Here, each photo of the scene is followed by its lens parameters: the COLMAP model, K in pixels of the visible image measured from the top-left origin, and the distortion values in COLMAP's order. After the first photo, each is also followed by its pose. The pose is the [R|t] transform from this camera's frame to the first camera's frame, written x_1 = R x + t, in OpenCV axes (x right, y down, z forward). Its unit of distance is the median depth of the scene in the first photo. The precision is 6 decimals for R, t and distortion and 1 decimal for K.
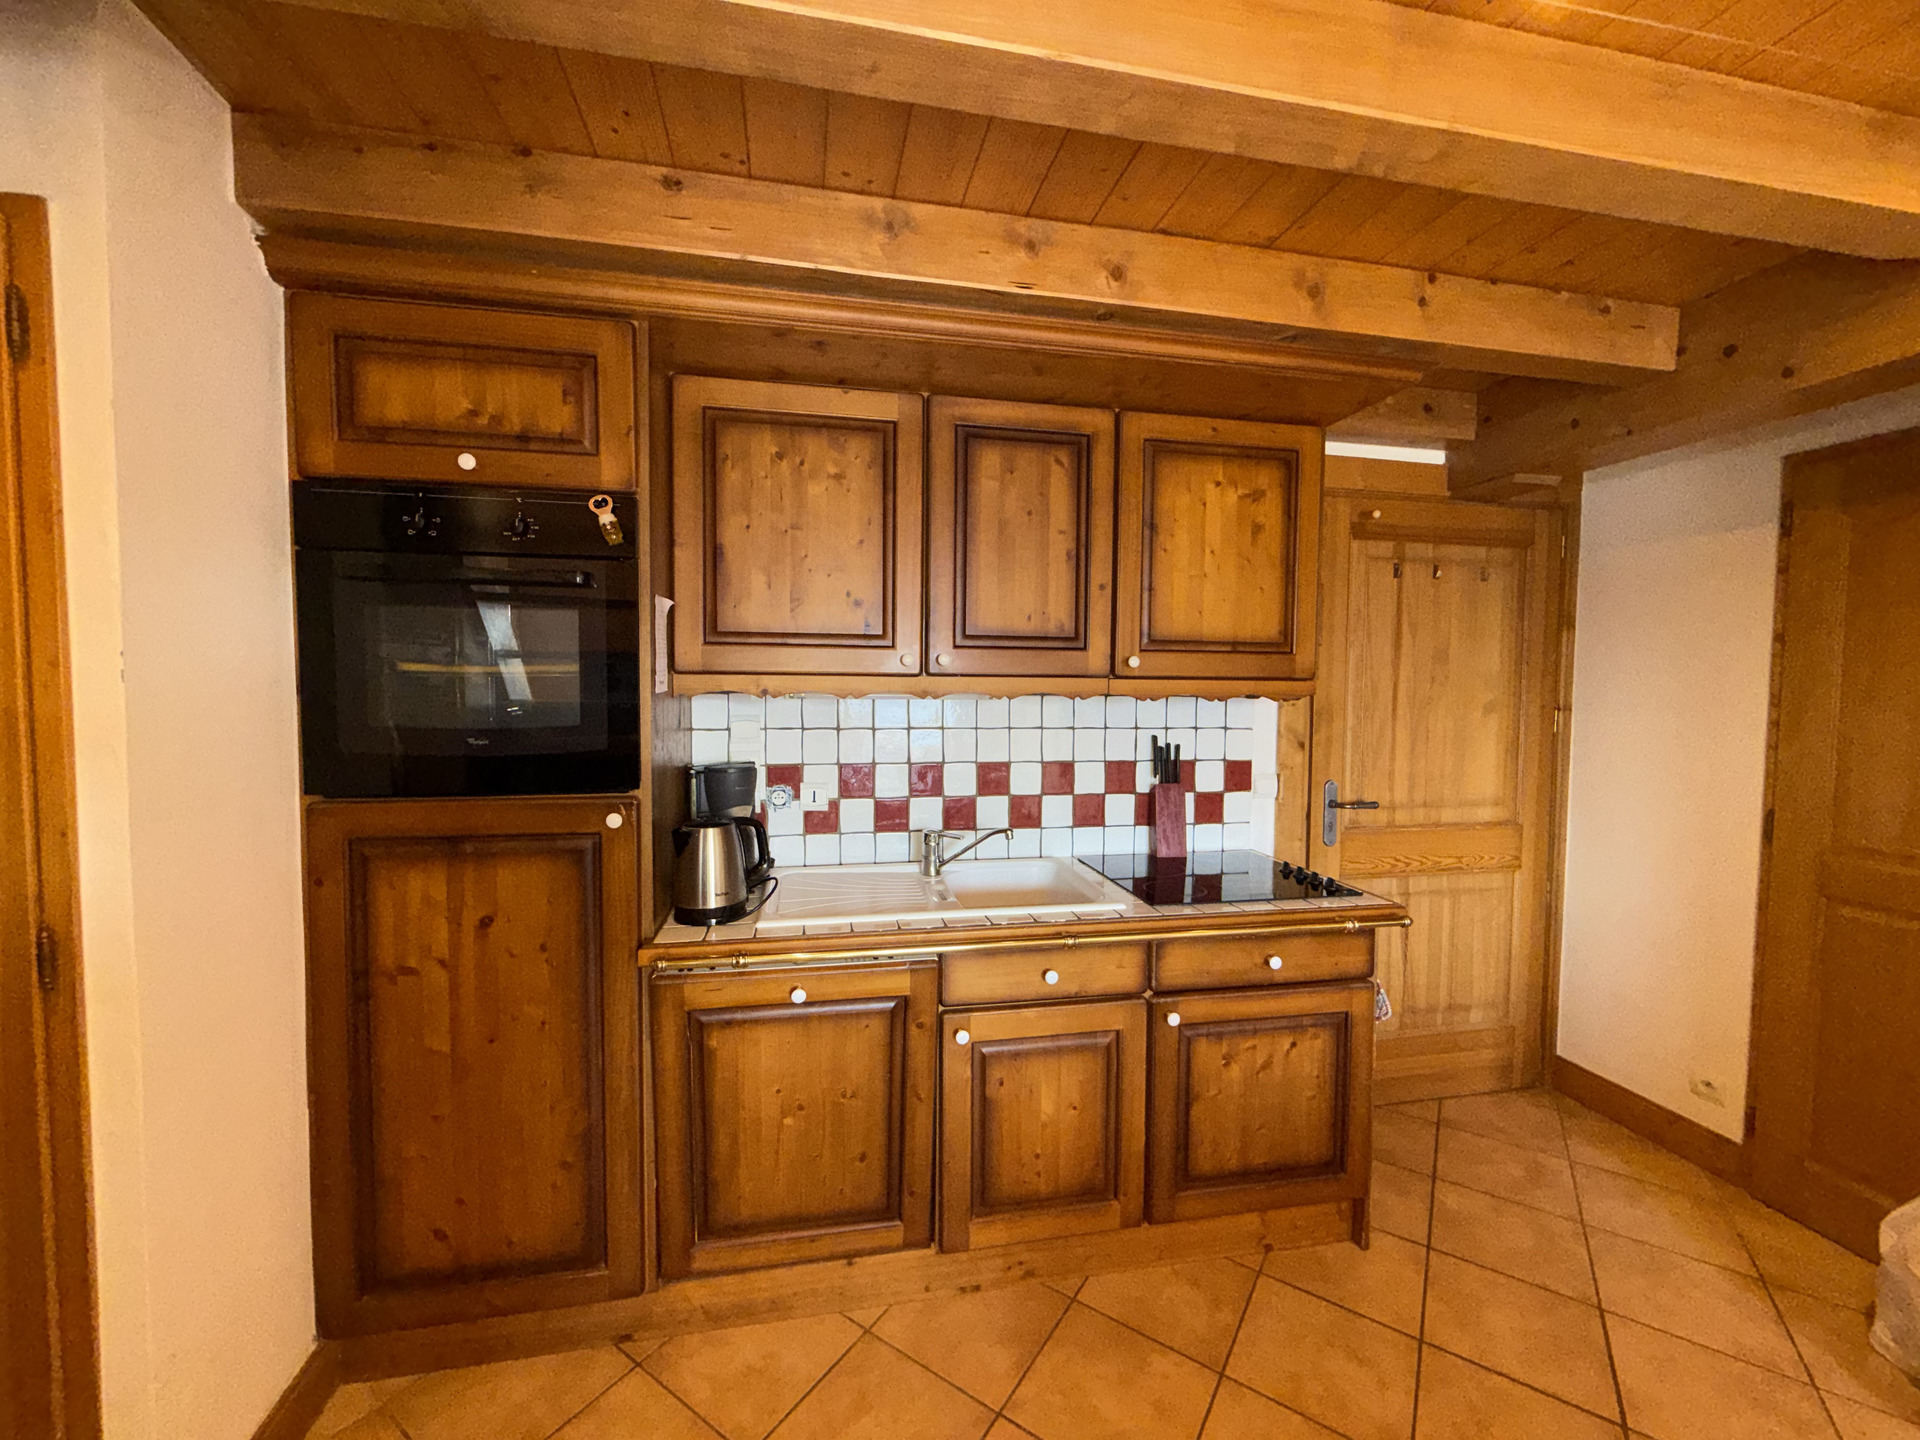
lens RADIAL K [[762.3, 0, 959.1], [0, 762.3, 720.0], [0, 0, 1]] dist [0.000179, 0.000073]
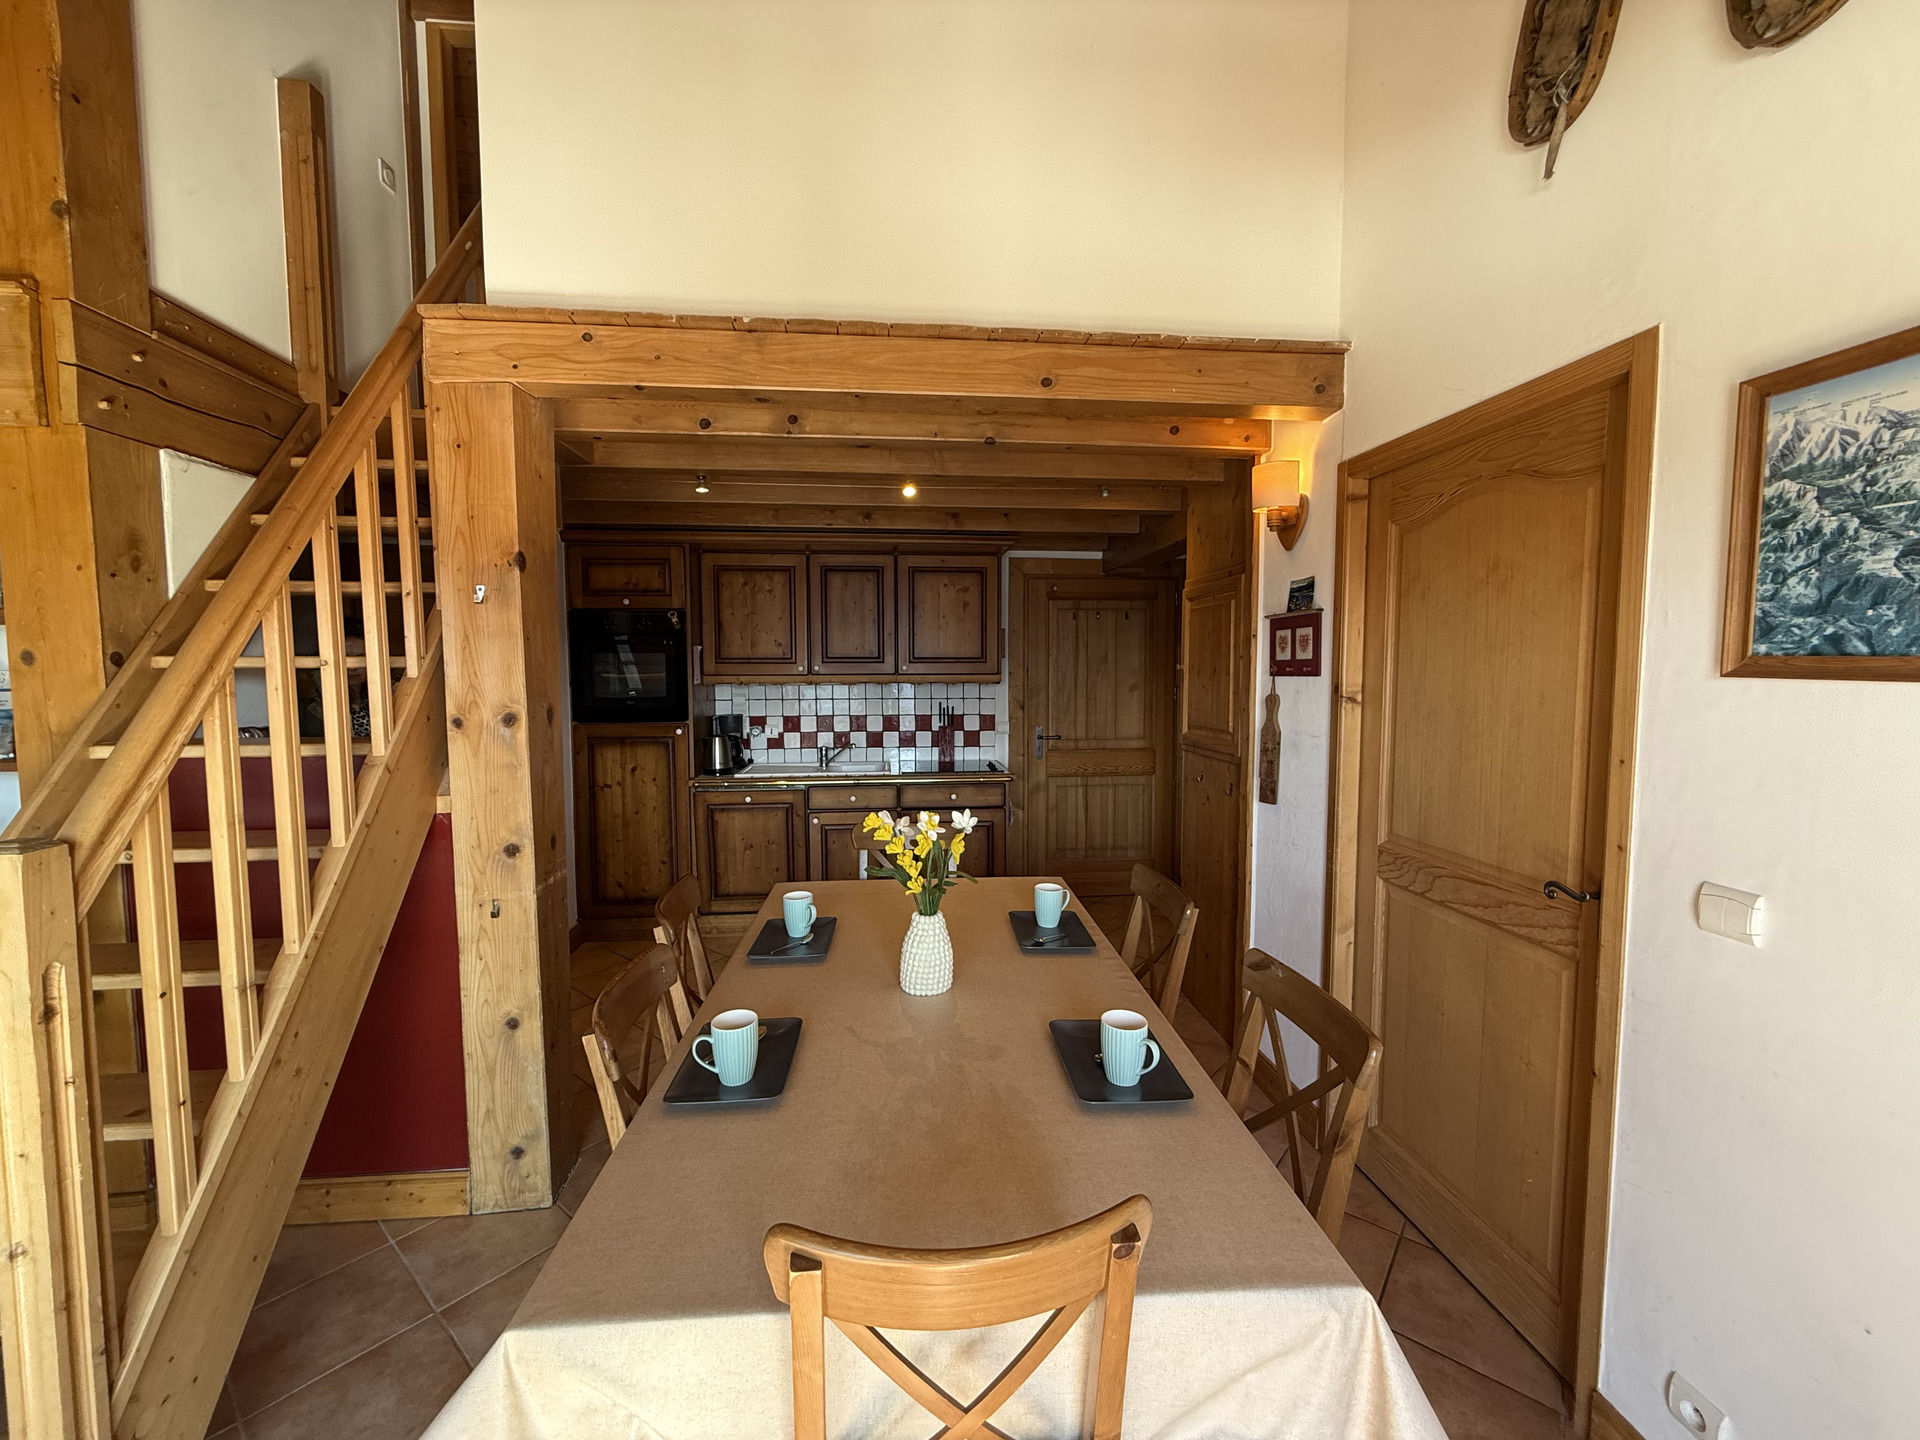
lens RADIAL K [[762.3, 0, 960.6], [0, 762.3, 719.4], [0, 0, 1]] dist [0.000179, 0.000073]
pose [[0.995503, -0.005431, -0.094571, 0.600342], [0.007155, 0.999814, 0.017903, 0.036352], [0.094456, -0.018499, 0.995357, -1.200556]]
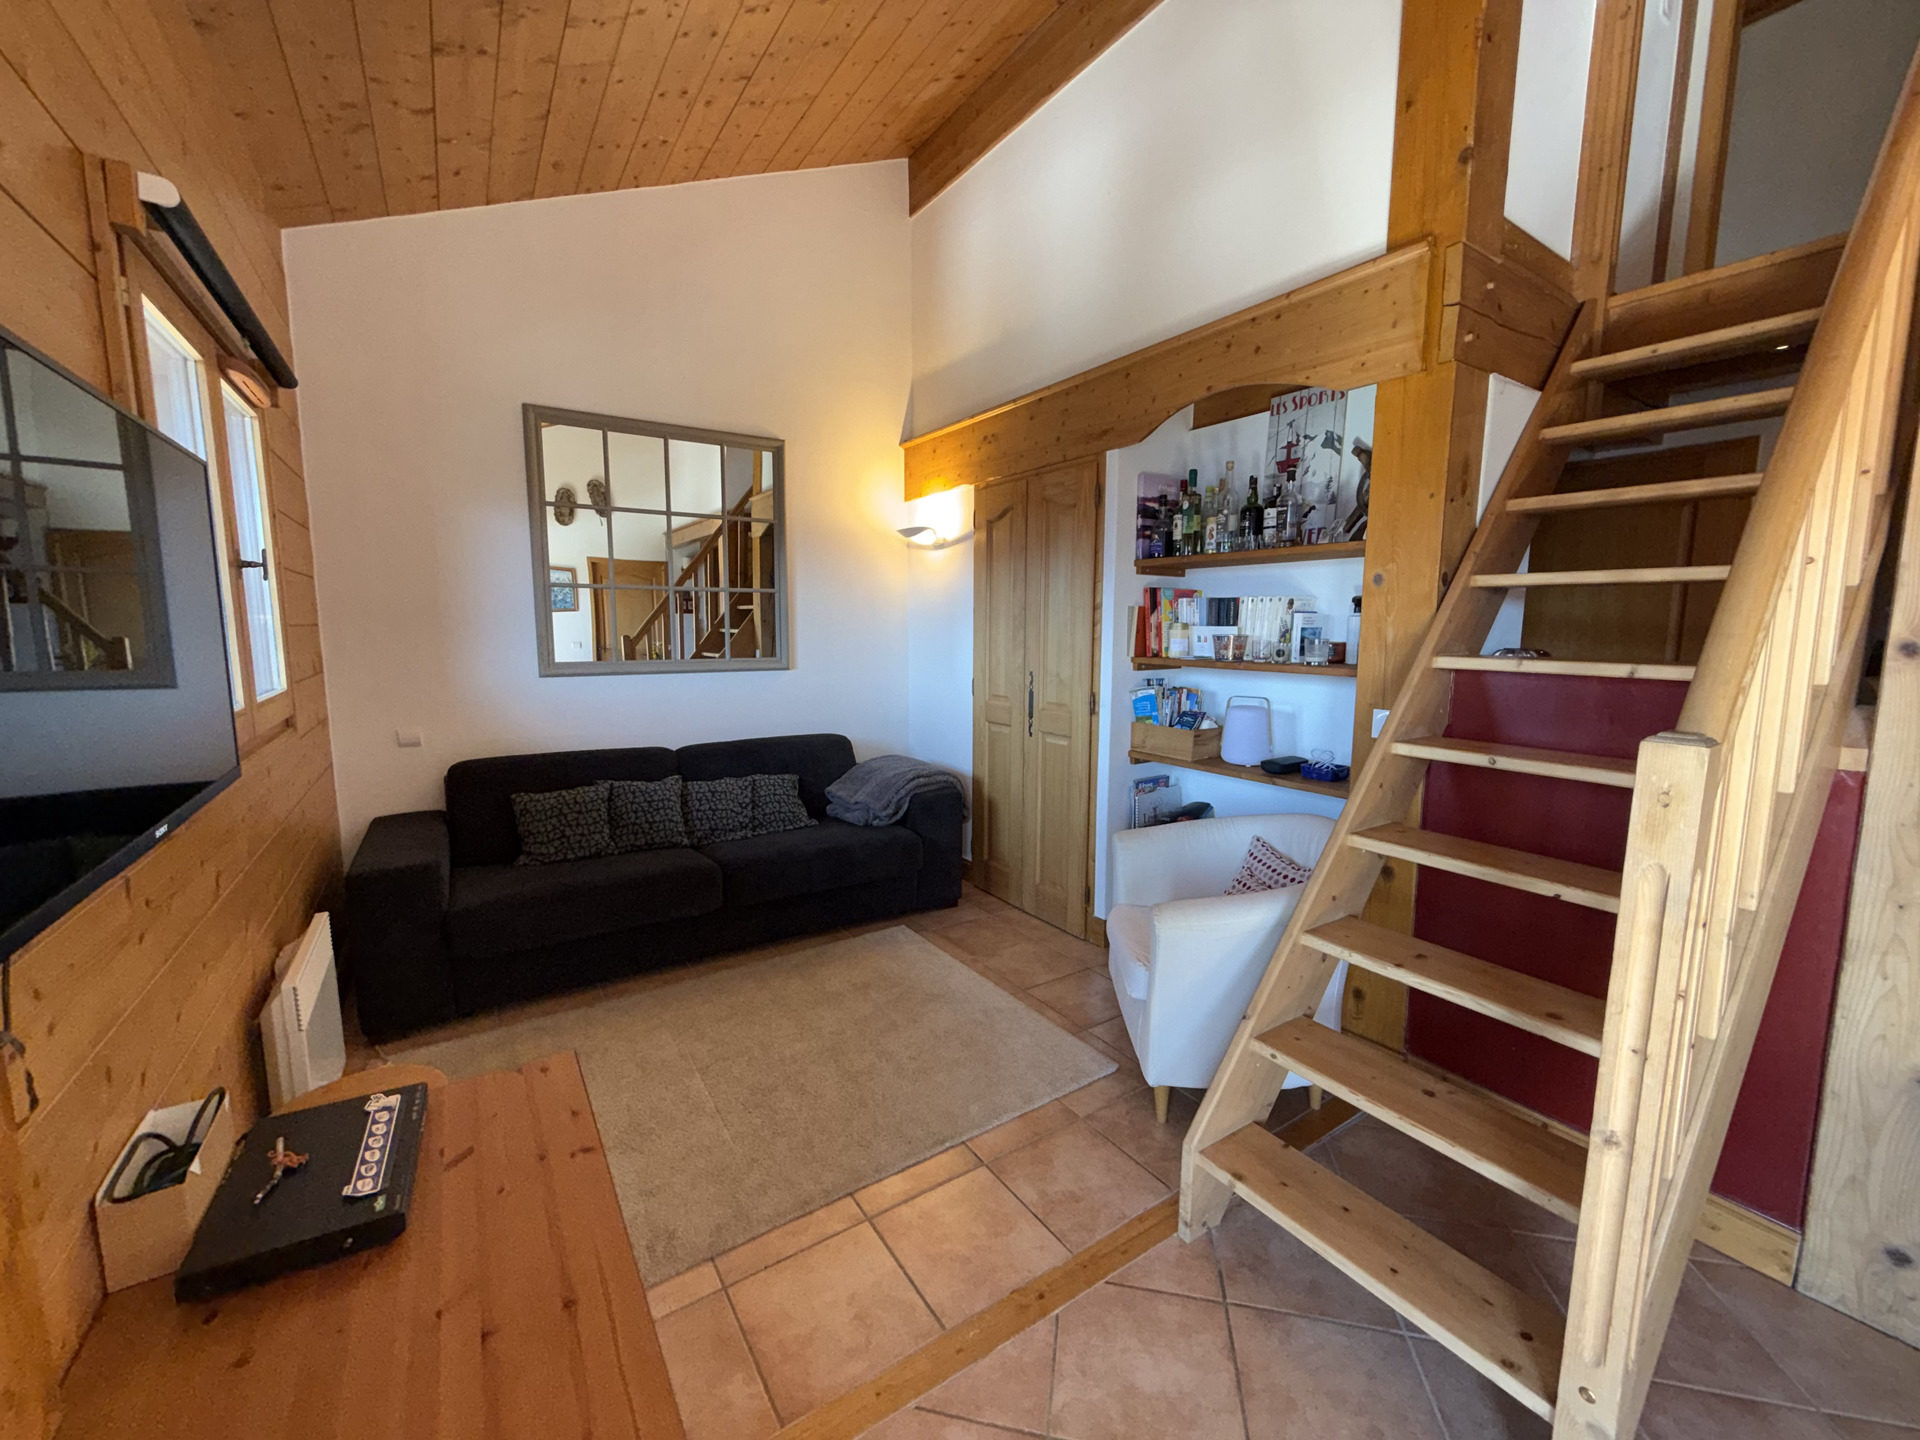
lens RADIAL K [[762.3, 0, 960.4], [0, 762.3, 721.3], [0, 0, 1]] dist [0.000179, 0.000073]
pose [[0.377403, 0.110524, -0.919430, -0.284489], [-0.043130, 0.993873, 0.101769, 0.142473], [0.925044, 0.001247, 0.379858, -1.531271]]
